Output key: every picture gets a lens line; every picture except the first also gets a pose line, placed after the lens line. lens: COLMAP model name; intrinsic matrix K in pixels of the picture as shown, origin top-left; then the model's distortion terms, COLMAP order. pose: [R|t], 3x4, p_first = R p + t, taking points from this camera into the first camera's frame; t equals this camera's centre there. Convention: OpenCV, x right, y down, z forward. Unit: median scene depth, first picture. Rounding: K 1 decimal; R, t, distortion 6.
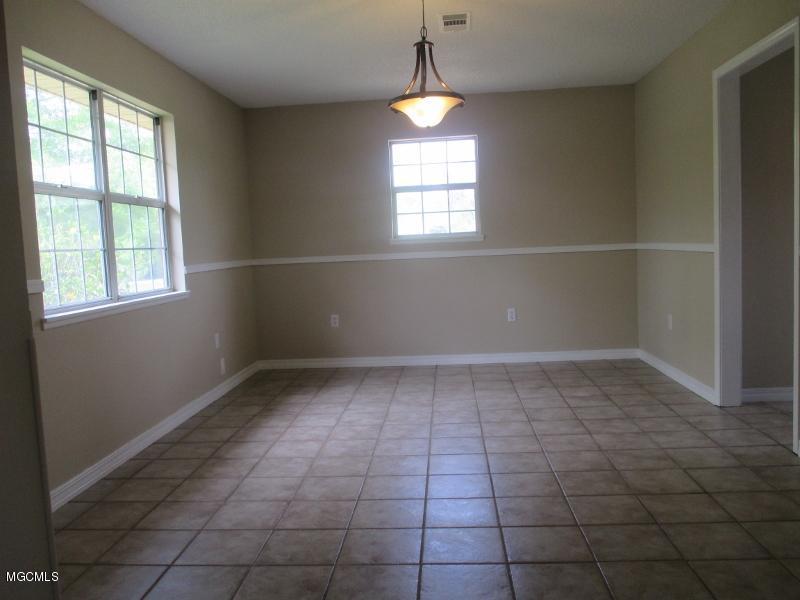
lens RADIAL K [[677.5, 0, 400.0], [0, 677.5, 300.0], [0, 0, 1]] dist [-0.028848, -0.003138]
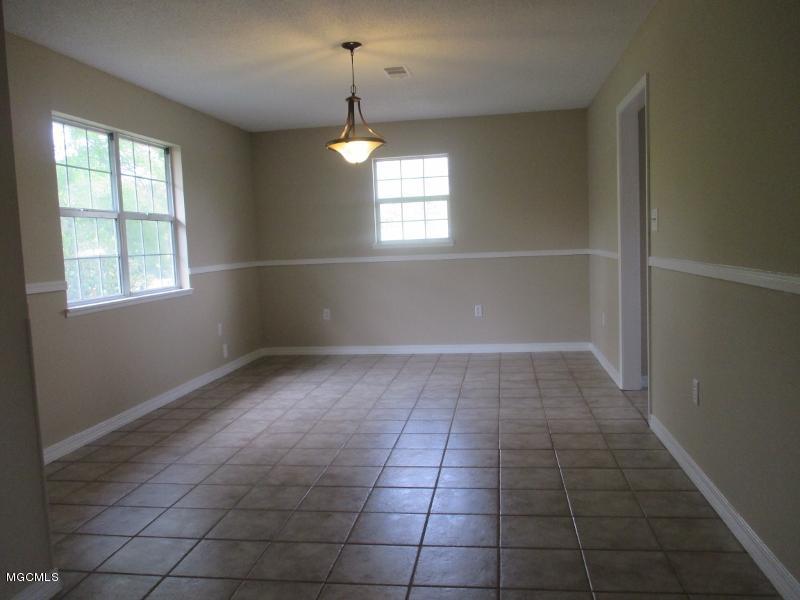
lens RADIAL K [[676.8, 0, 394.6], [0, 676.8, 301.5], [0, 0, 1]] dist [-0.019871, -0.006945]
pose [[0.996287, 0.009683, -0.085549, 0.175171], [-0.008966, 0.999921, 0.008754, -0.004242], [0.085627, -0.007955, 0.996296, -0.213966]]
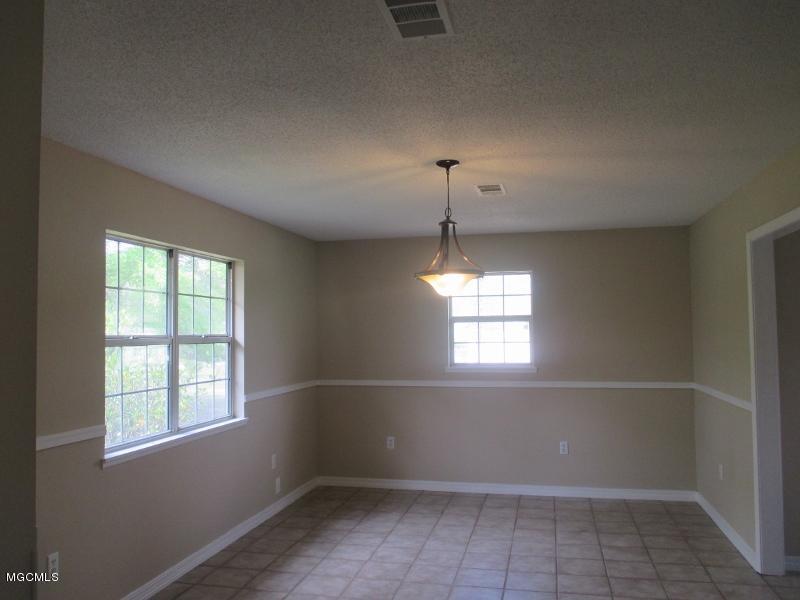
lens RADIAL K [[676.8, 0, 394.6], [0, 676.8, 301.5], [0, 0, 1]] dist [-0.019871, -0.006945]
pose [[0.987452, 0.027344, -0.155536, 0.096534], [-0.046456, 0.991613, -0.120604, -0.087633], [0.150934, 0.126316, 0.980440, -0.066068]]
